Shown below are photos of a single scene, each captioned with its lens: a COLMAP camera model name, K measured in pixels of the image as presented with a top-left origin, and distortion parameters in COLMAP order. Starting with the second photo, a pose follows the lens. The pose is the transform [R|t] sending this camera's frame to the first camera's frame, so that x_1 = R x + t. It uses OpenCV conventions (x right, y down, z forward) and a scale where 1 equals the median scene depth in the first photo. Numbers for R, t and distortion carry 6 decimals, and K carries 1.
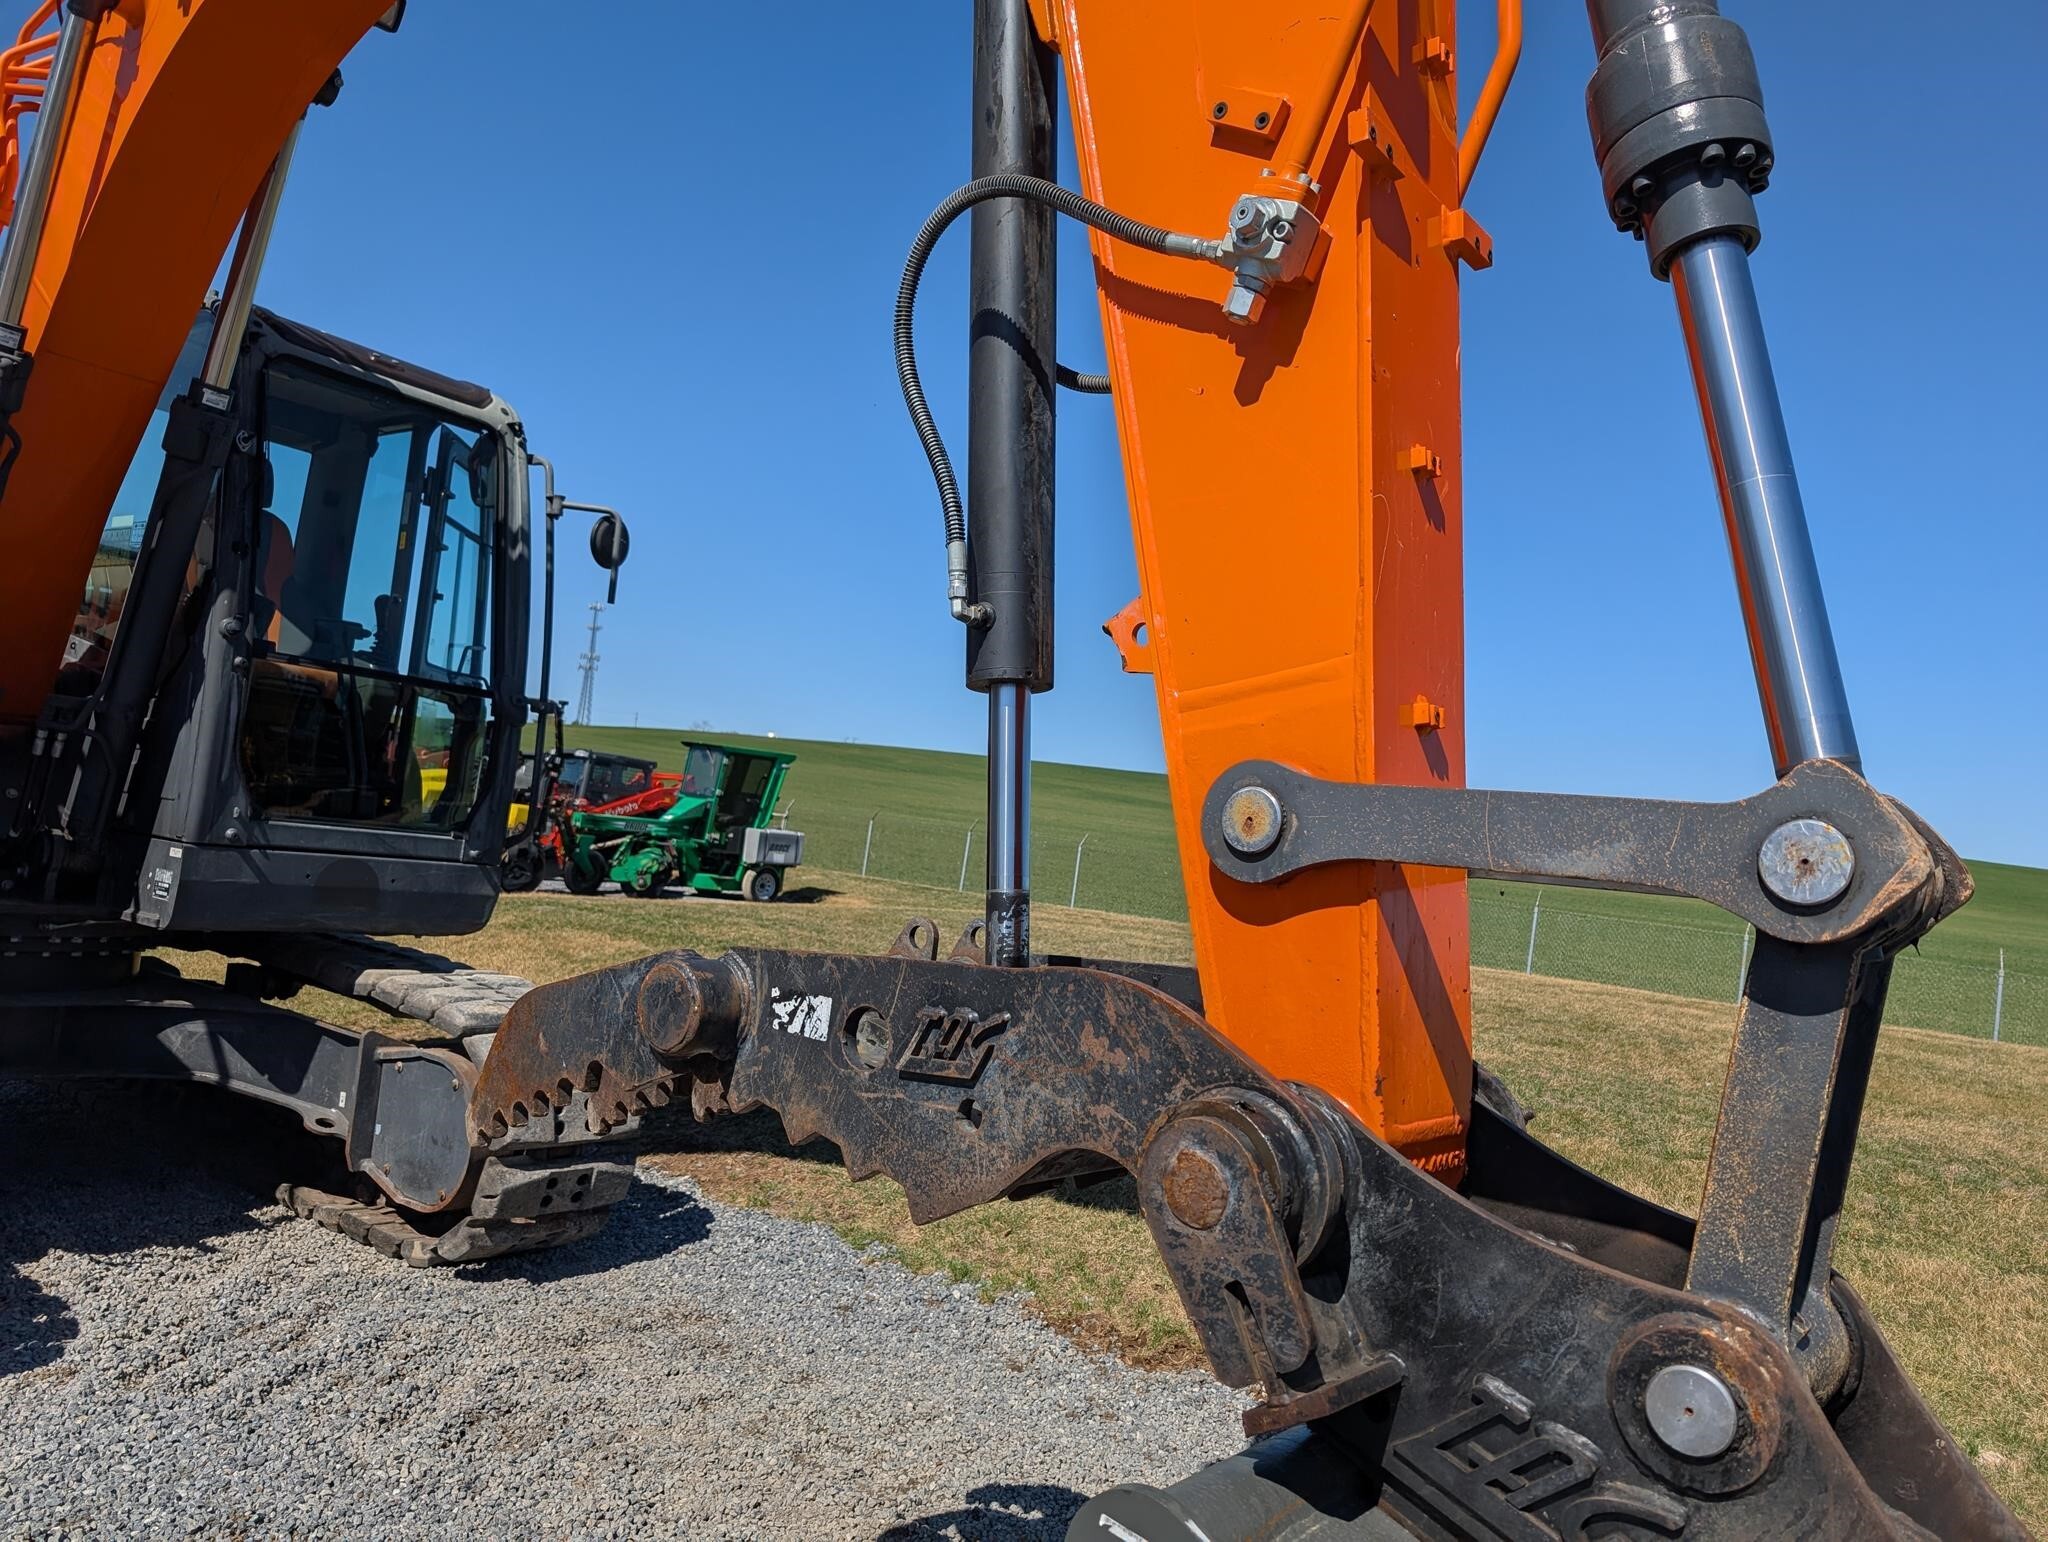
lens RADIAL K [[1474.5, 0, 1046.9], [0, 1474.5, 783.8], [0, 0, 1]] dist [0.032582, -0.031682]
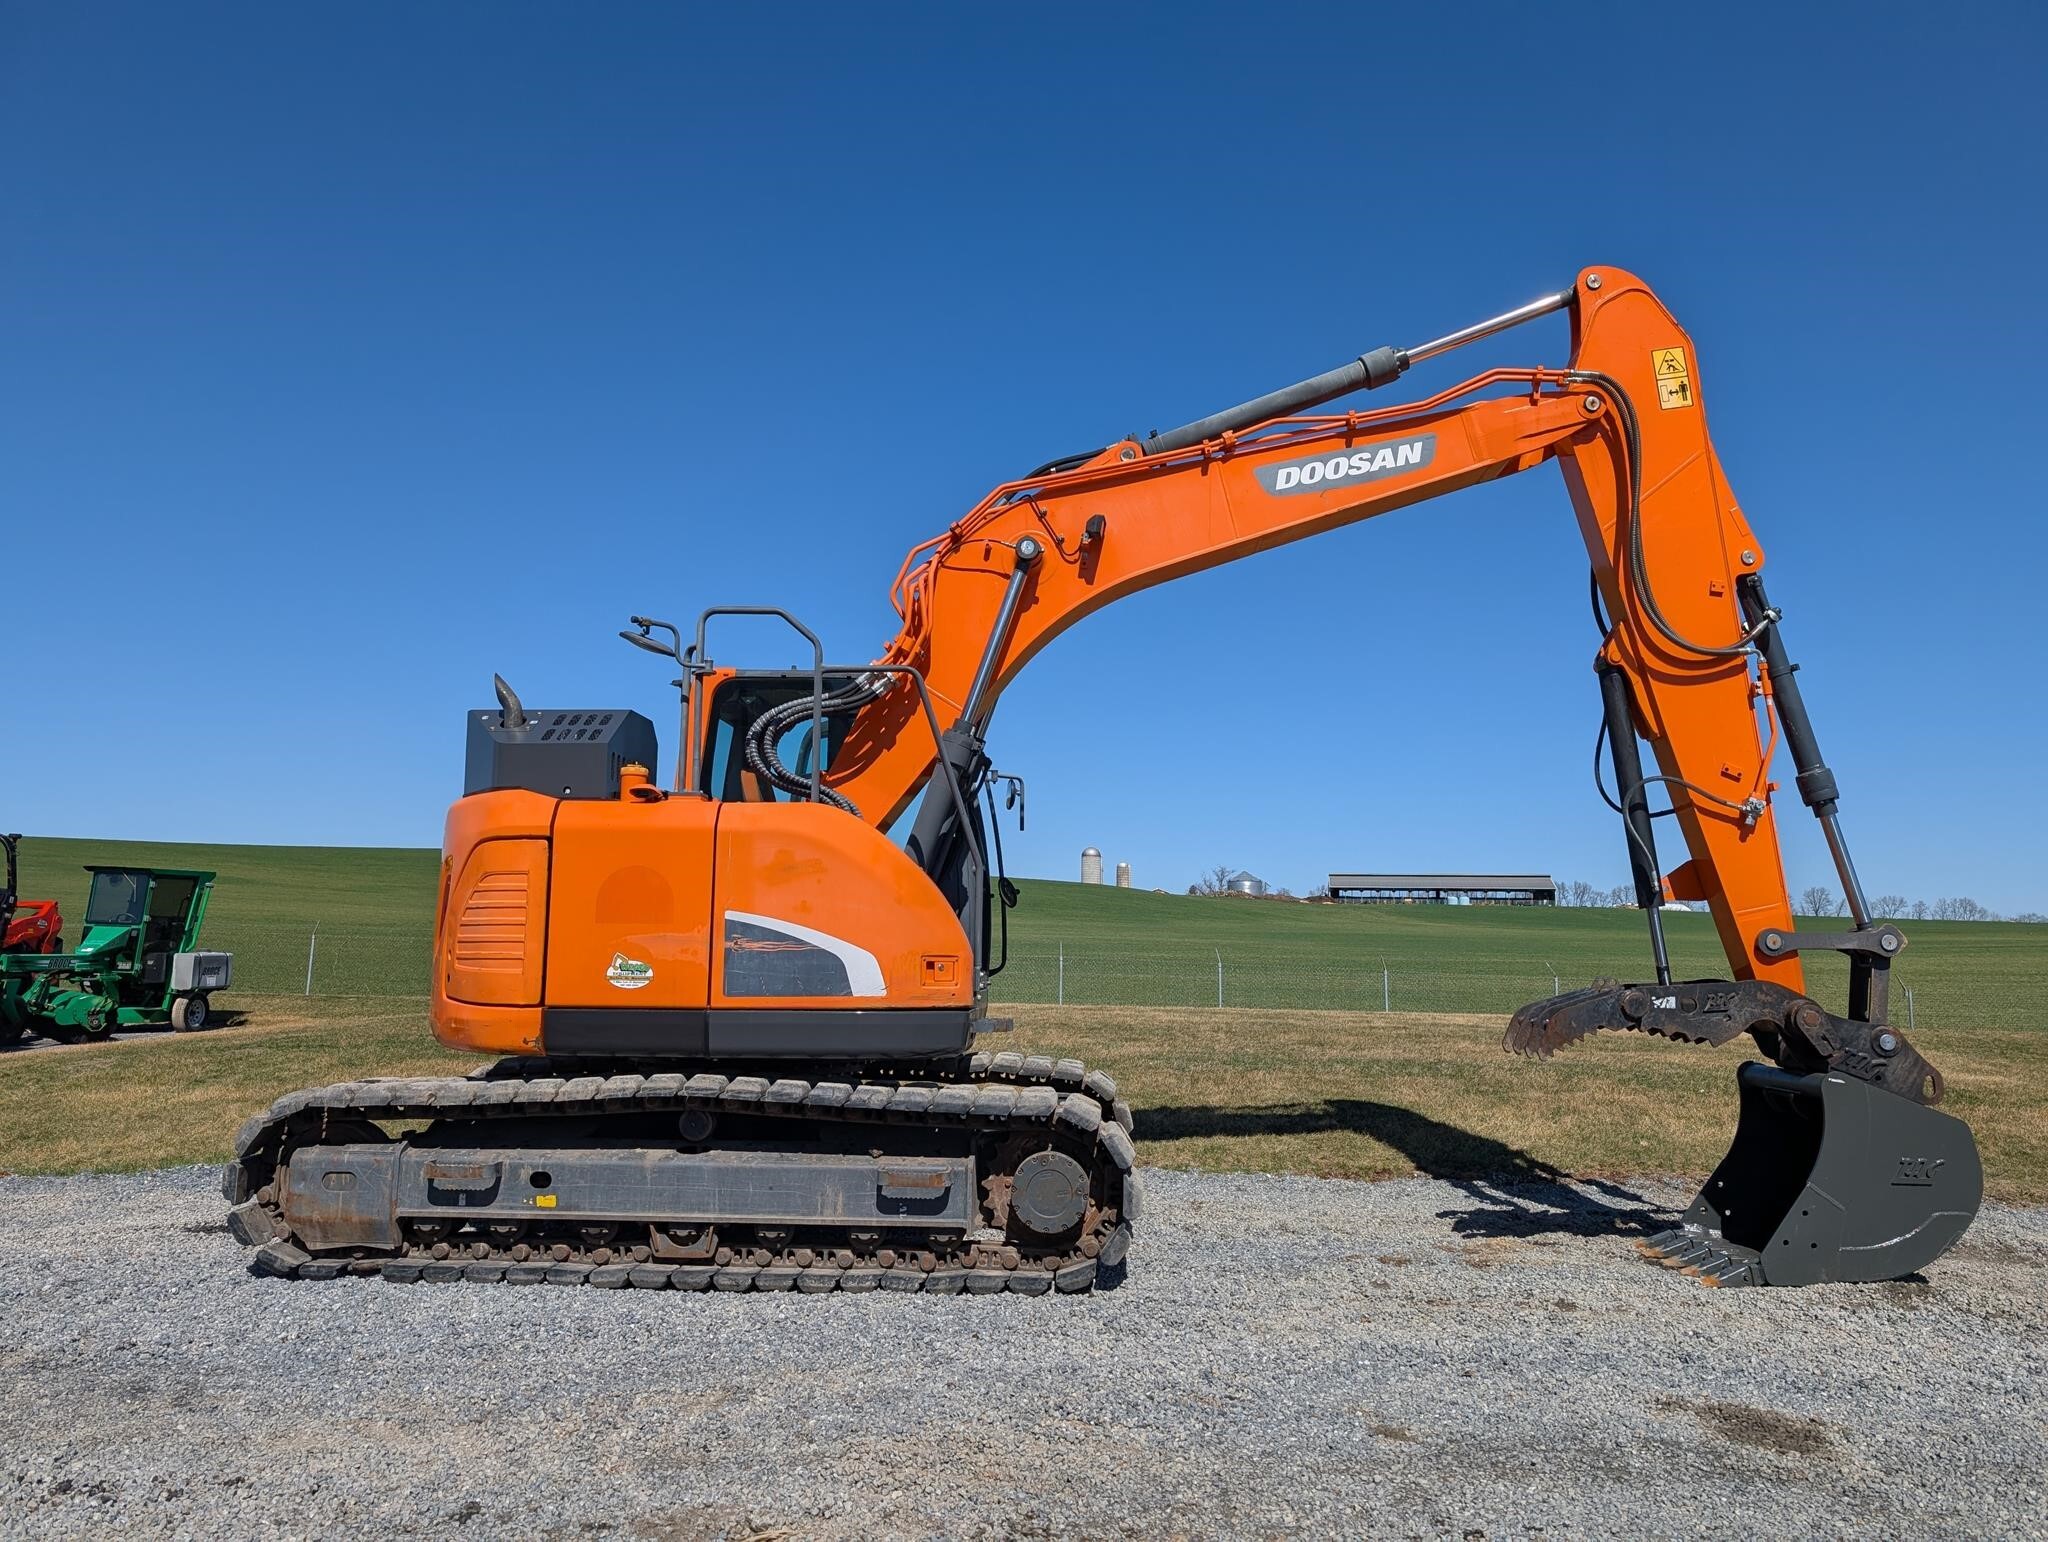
lens RADIAL K [[1474.5, 0, 1046.9], [0, 1474.5, 783.8], [0, 0, 1]] dist [0.032582, -0.031682]
pose [[0.817892, -0.033108, 0.574419, -1.388327], [0.051777, 0.998528, -0.016170, -0.162670], [-0.573038, 0.042967, 0.818402, -0.471233]]
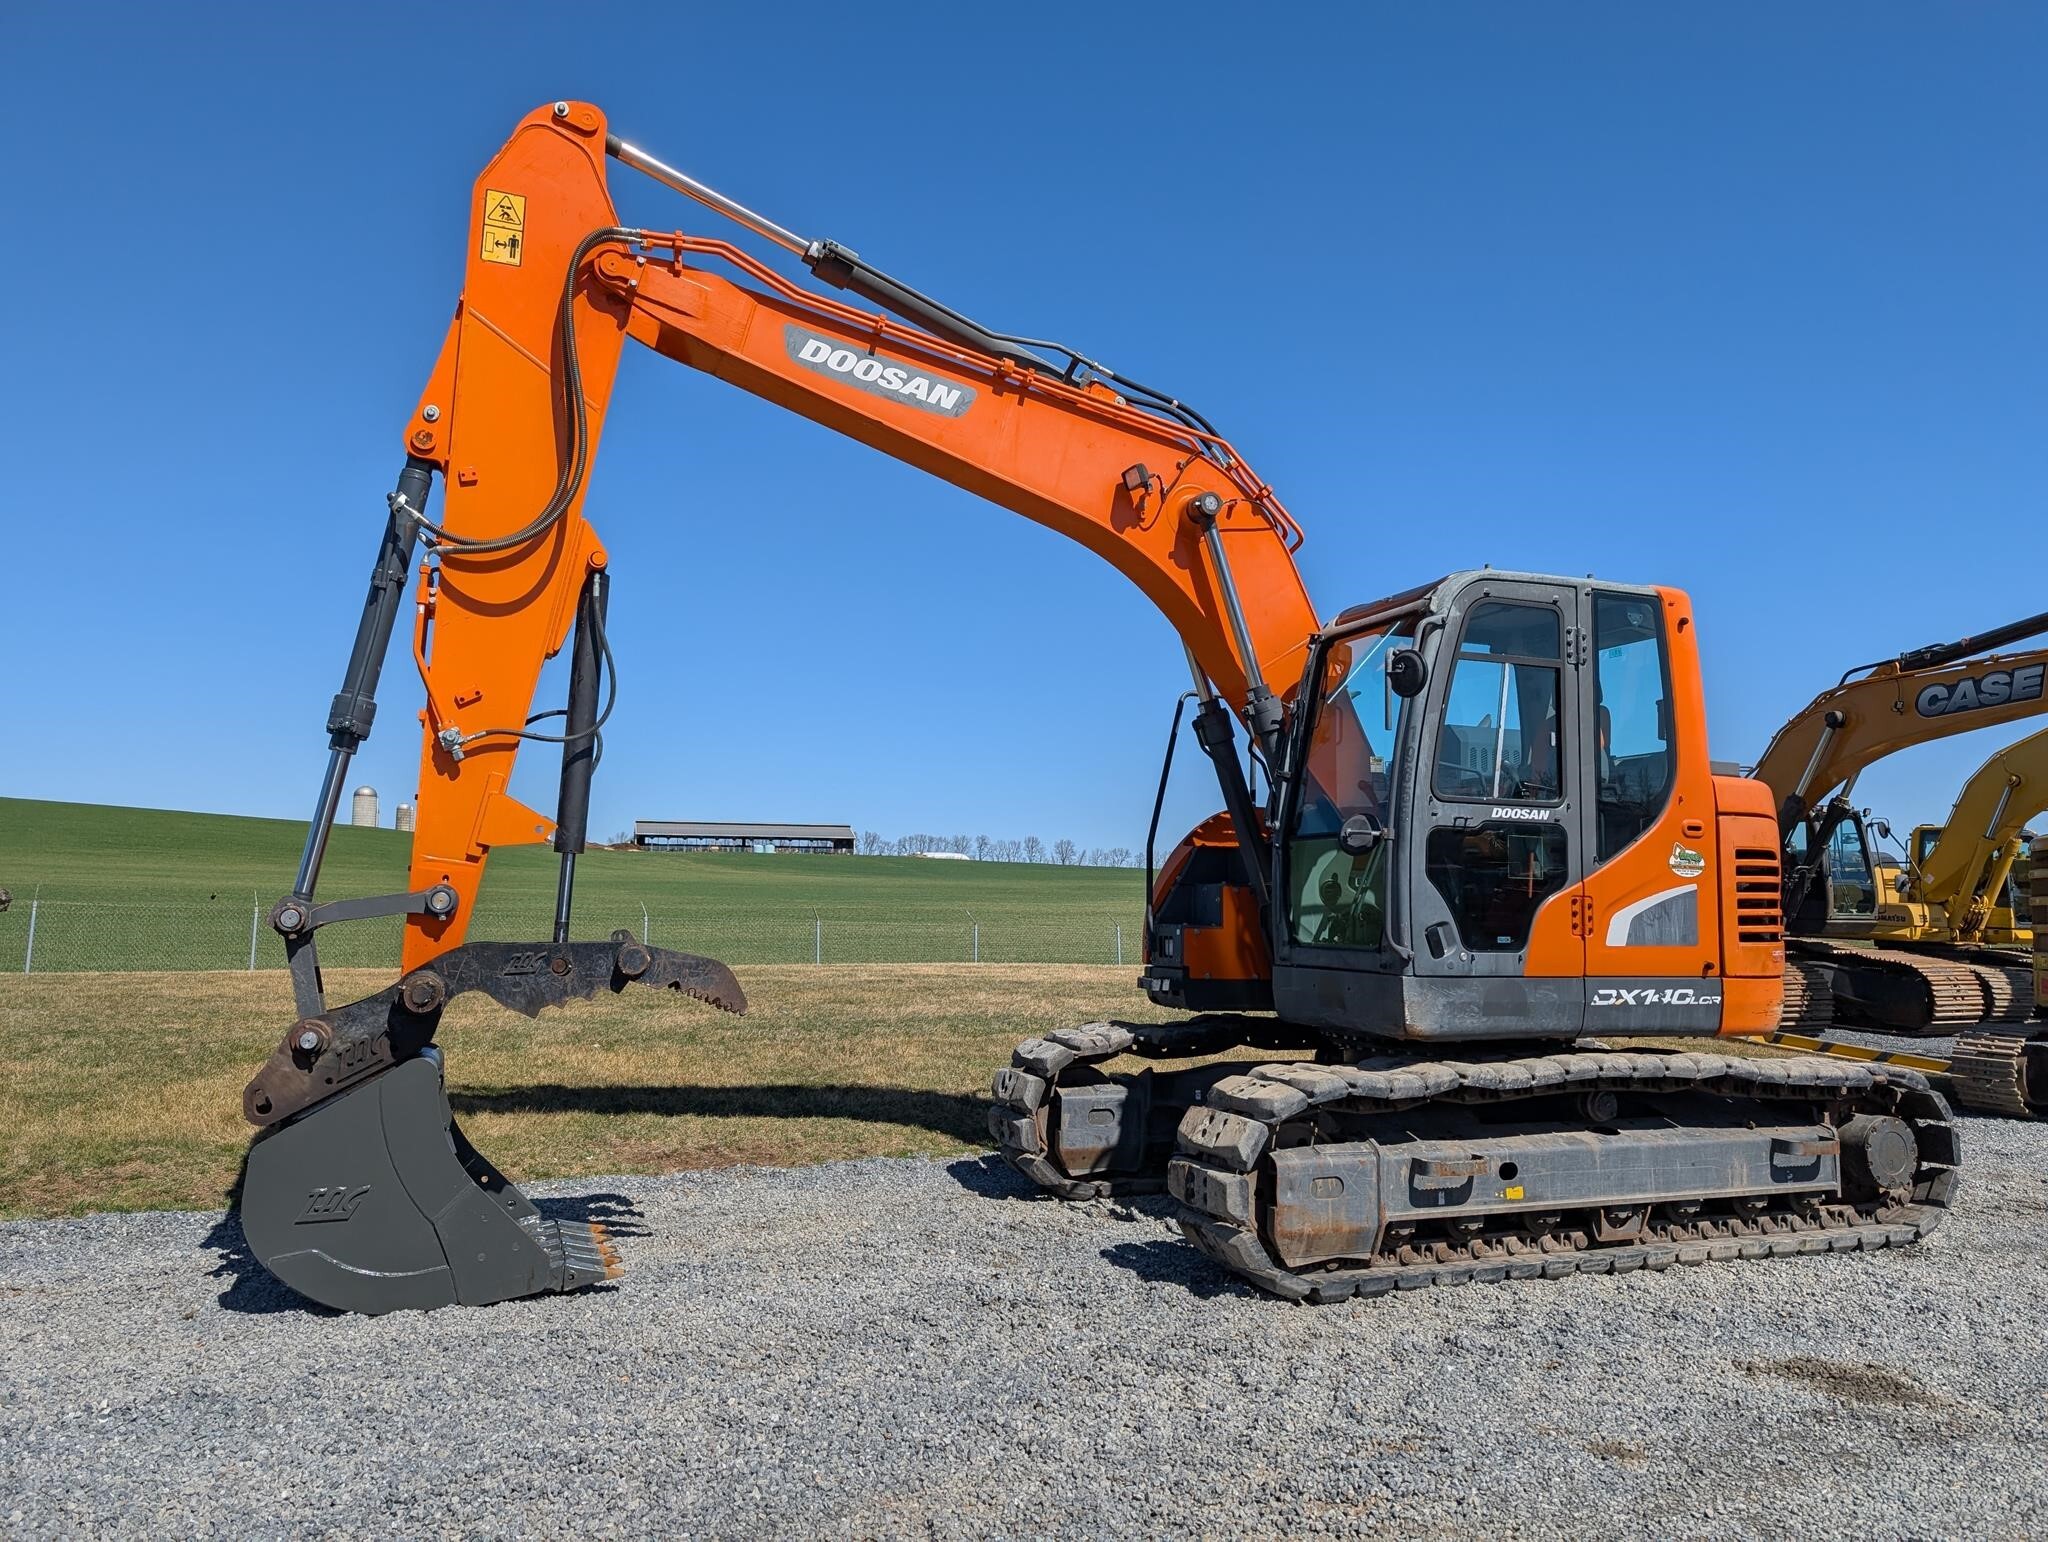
lens RADIAL K [[1488.4, 0, 990.6], [0, 1488.4, 739.9], [0, 0, 1]] dist [0.028201, 0.002712]
pose [[0.513595, -0.007762, 0.857998, -2.341598], [0.008993, 0.999953, 0.003663, -0.232888], [-0.857986, 0.005834, 0.513641, 0.615430]]
